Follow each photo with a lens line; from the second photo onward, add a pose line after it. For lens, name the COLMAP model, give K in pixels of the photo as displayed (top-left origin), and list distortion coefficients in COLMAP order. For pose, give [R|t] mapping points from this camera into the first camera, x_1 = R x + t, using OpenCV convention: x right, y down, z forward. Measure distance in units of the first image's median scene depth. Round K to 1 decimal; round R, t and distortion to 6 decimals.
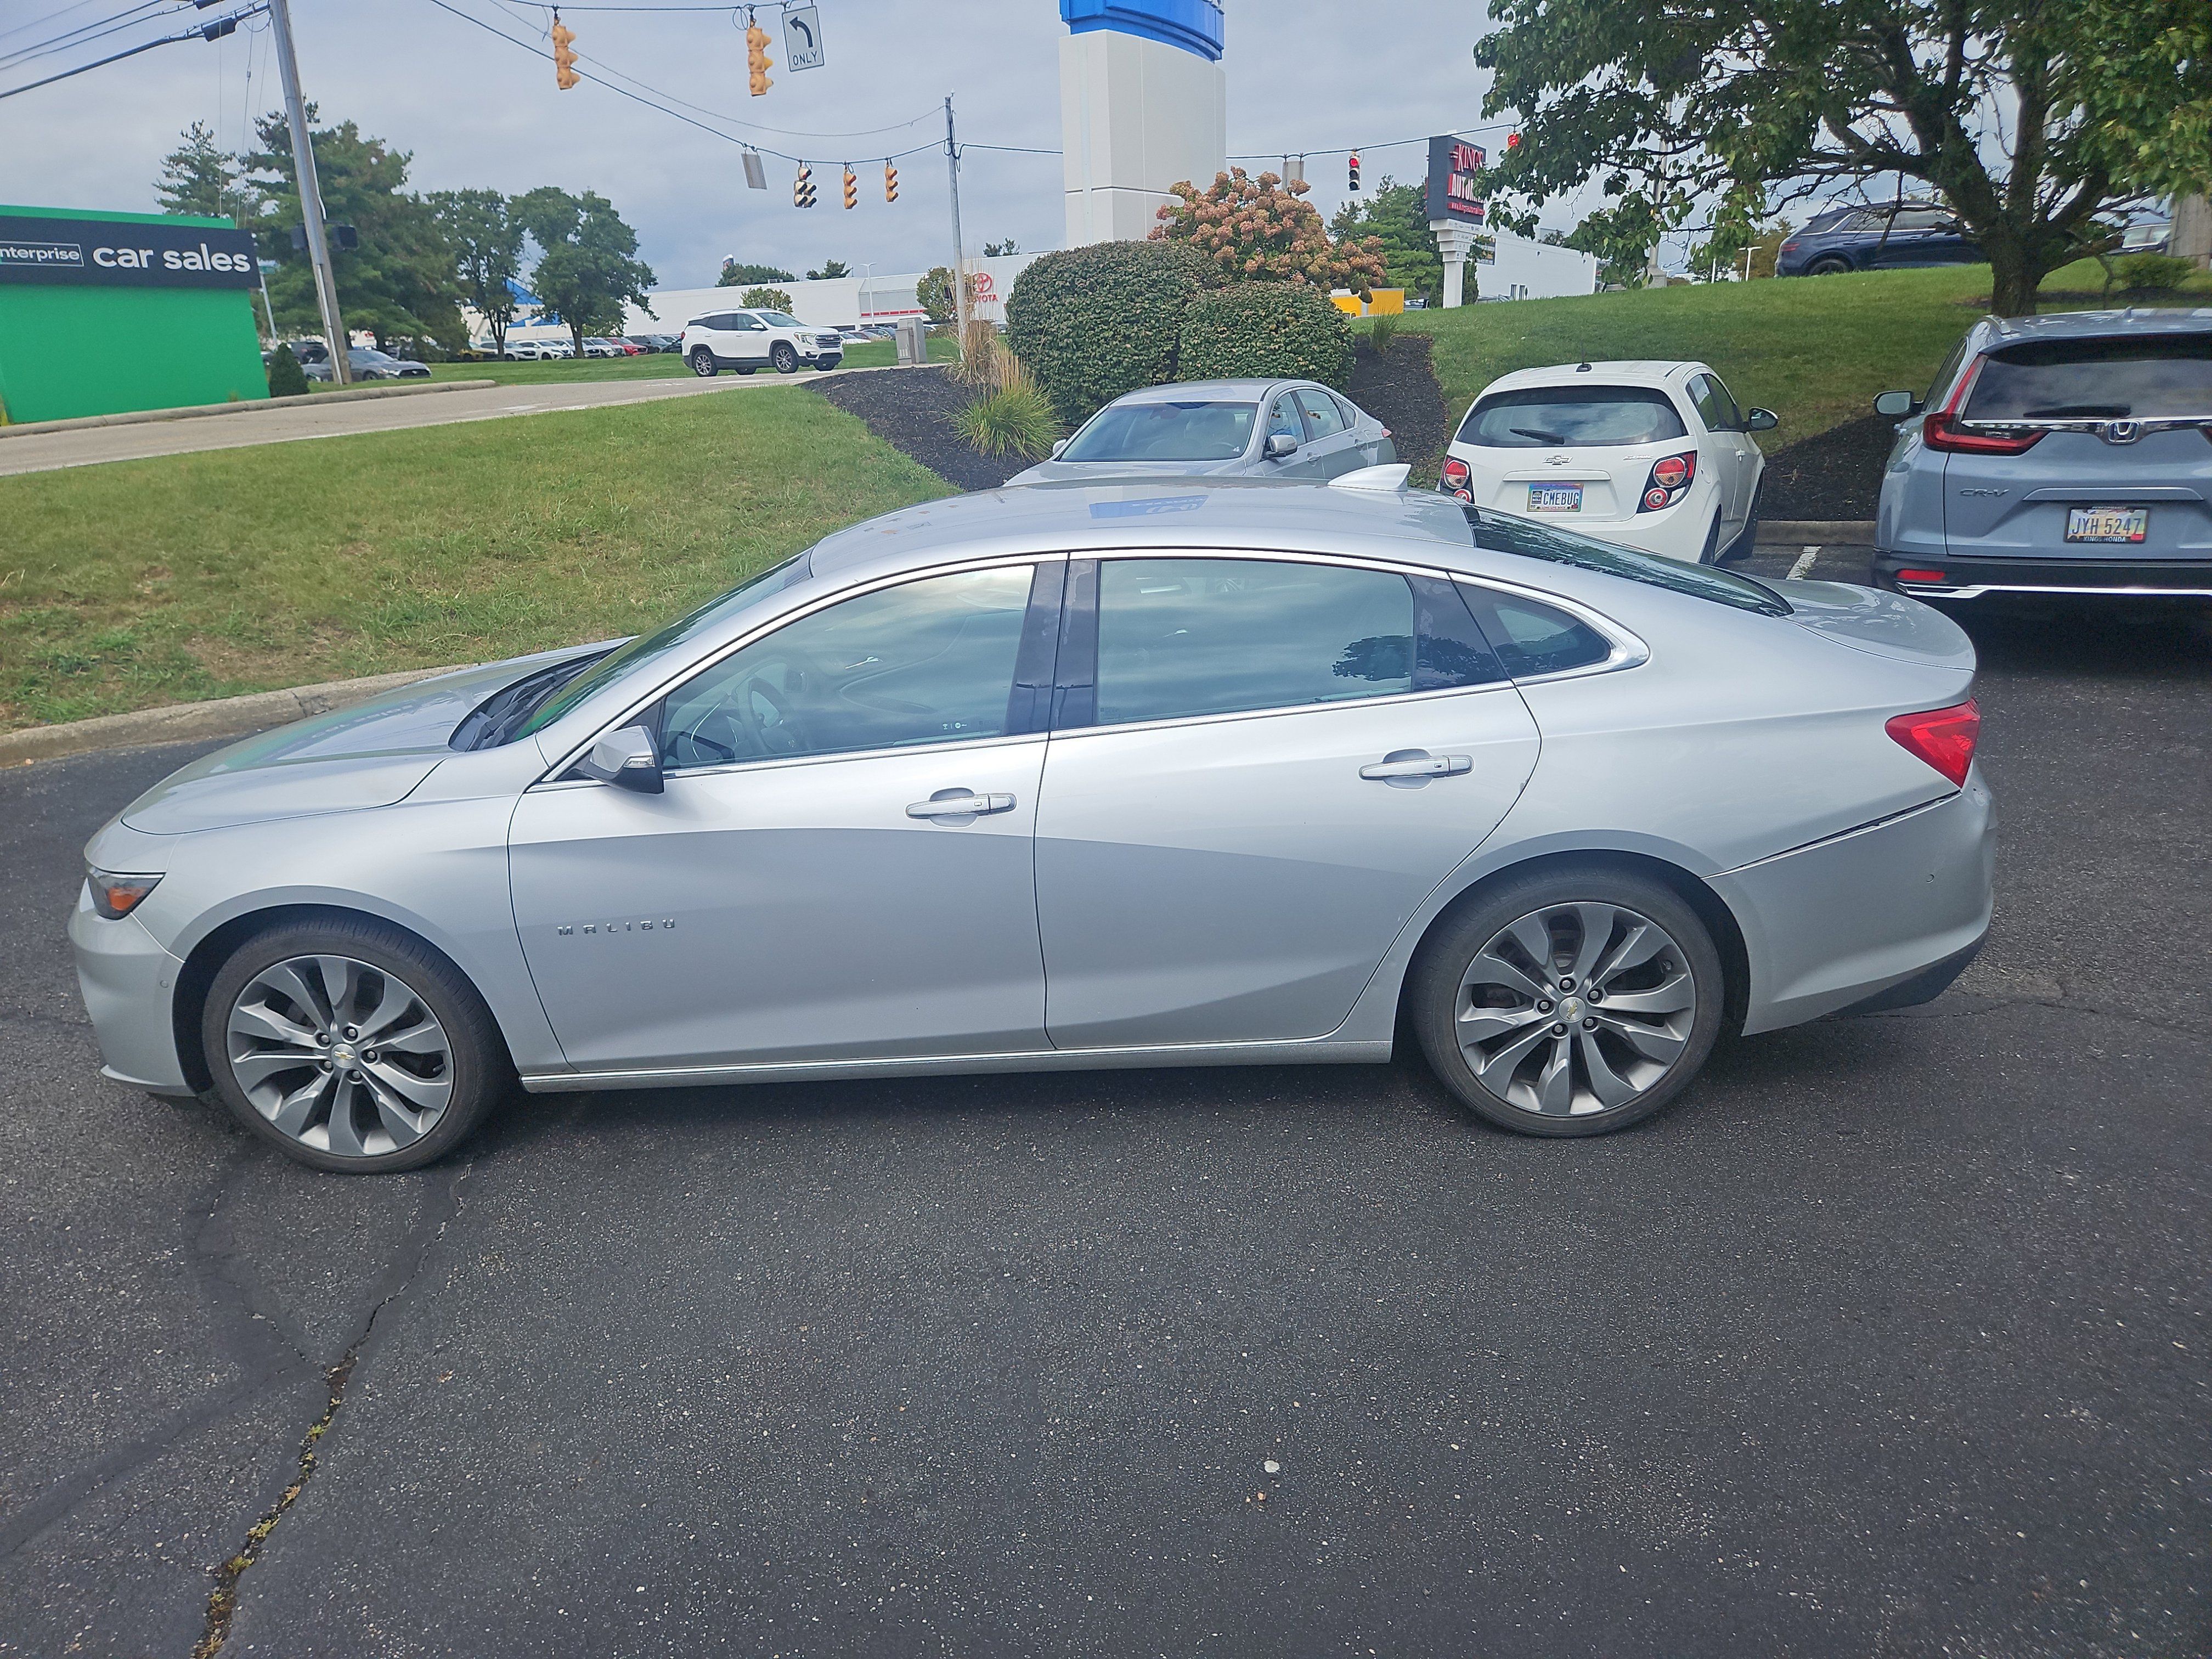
lens RADIAL K [[1472.4, 0, 1076.3], [0, 1472.4, 889.0], [0, 0, 1]] dist [0.078088, -0.063866]
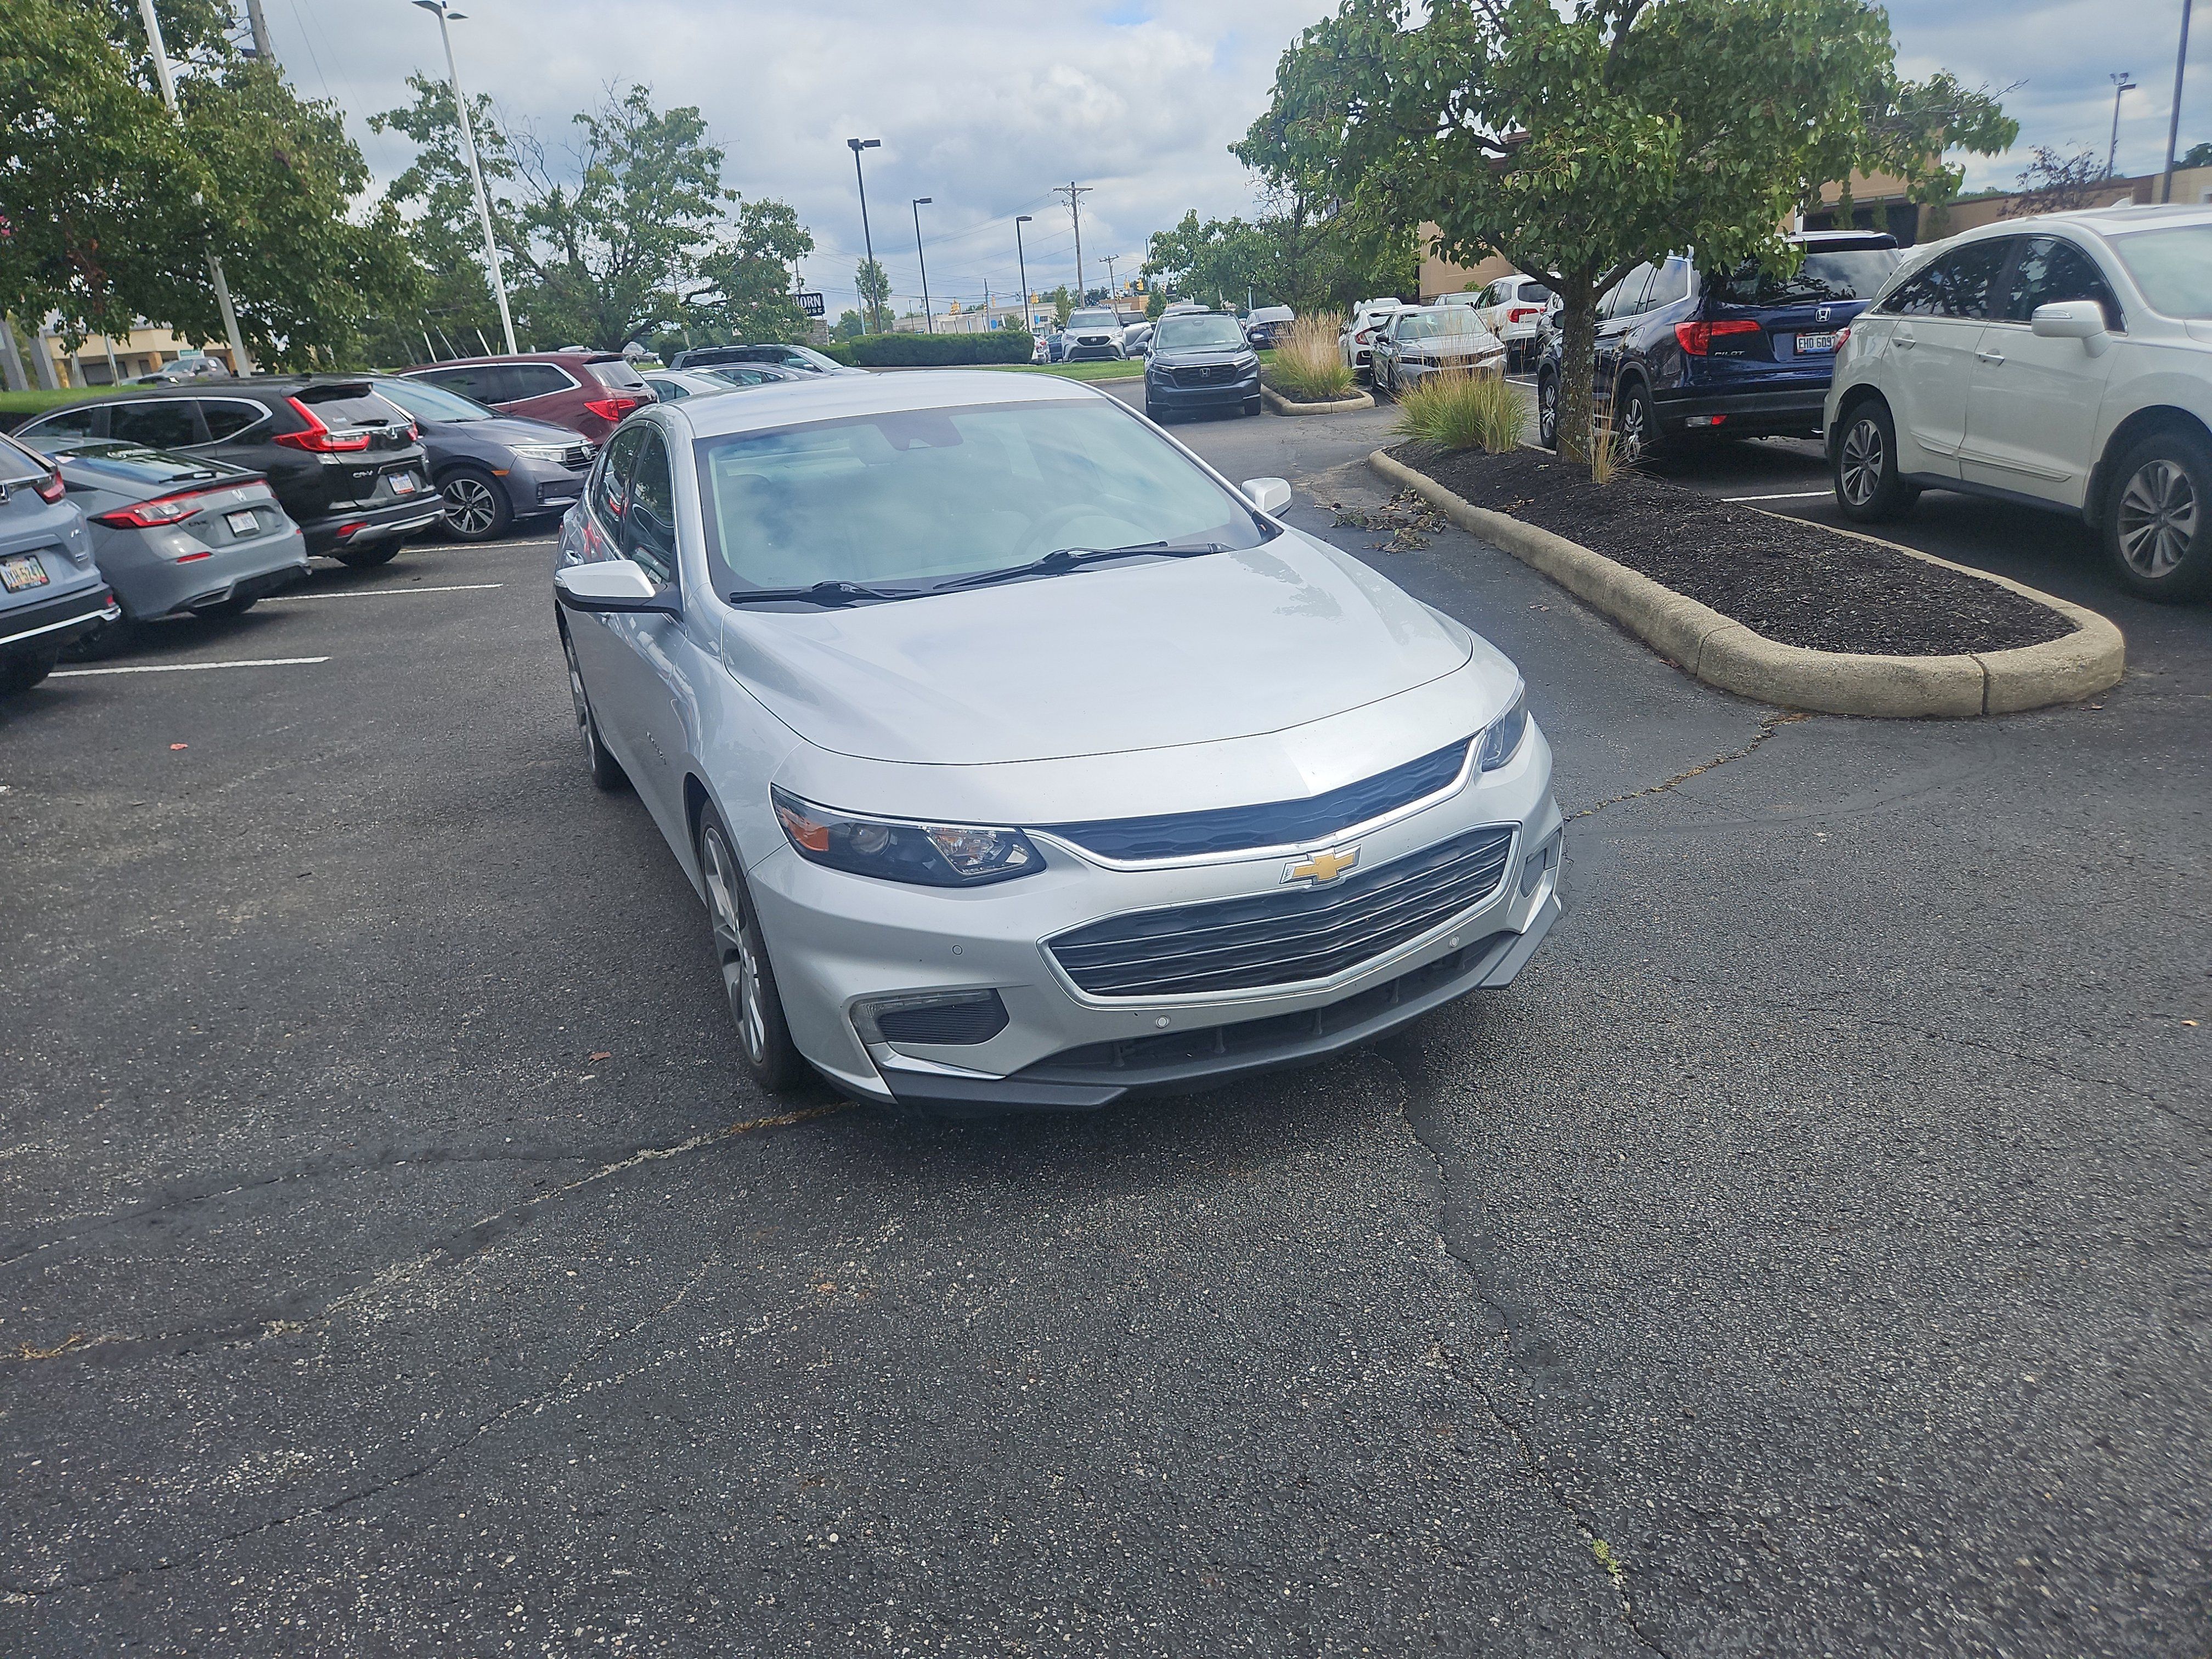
lens RADIAL K [[1471.1, 0, 1069.7], [0, 1471.1, 824.8], [0, 0, 1]] dist [0.078932, -0.066419]
pose [[-0.439200, -0.200189, 0.875801, -0.672720], [0.405557, 0.825693, 0.392116, -0.203282], [-0.801640, 0.527405, -0.281457, 0.761747]]
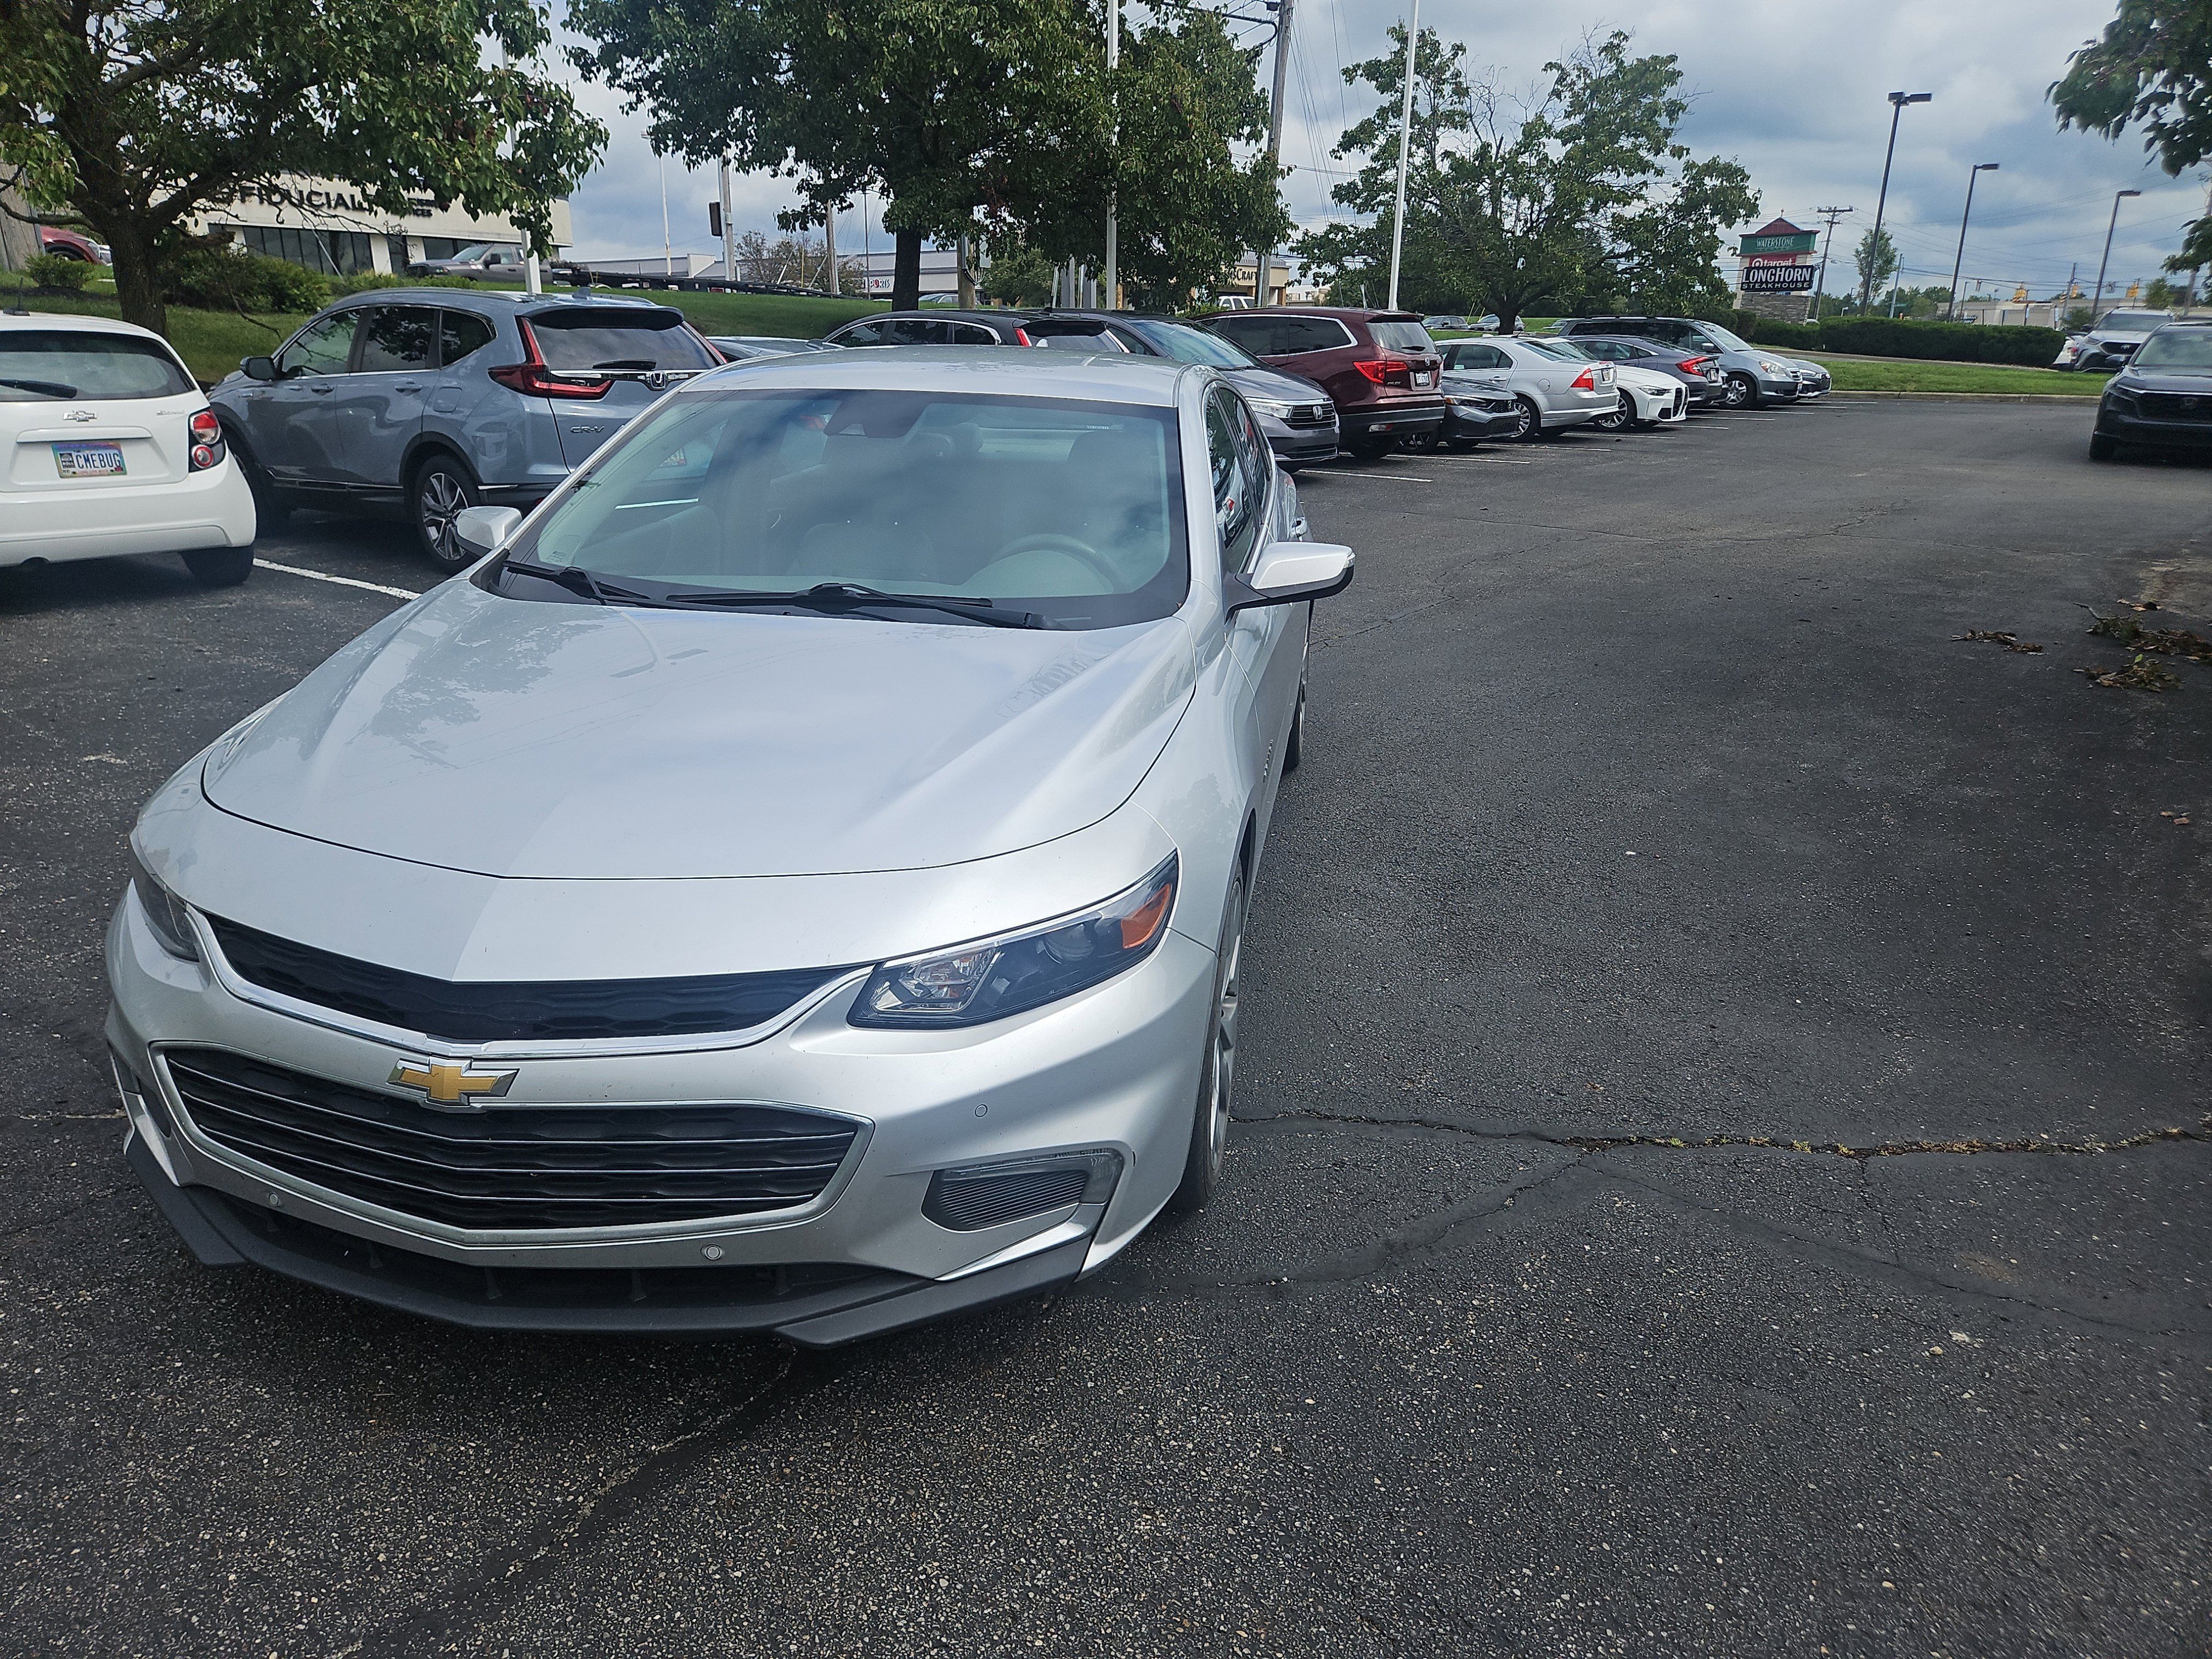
lens RADIAL K [[1471.1, 0, 1086.8], [0, 1471.1, 848.2], [0, 0, 1]] dist [0.078932, -0.066419]
pose [[0.147278, -0.277012, 0.949512, -0.600298], [0.322014, 0.921110, 0.218779, -0.081286], [-0.935209, 0.273535, 0.224861, 0.430697]]
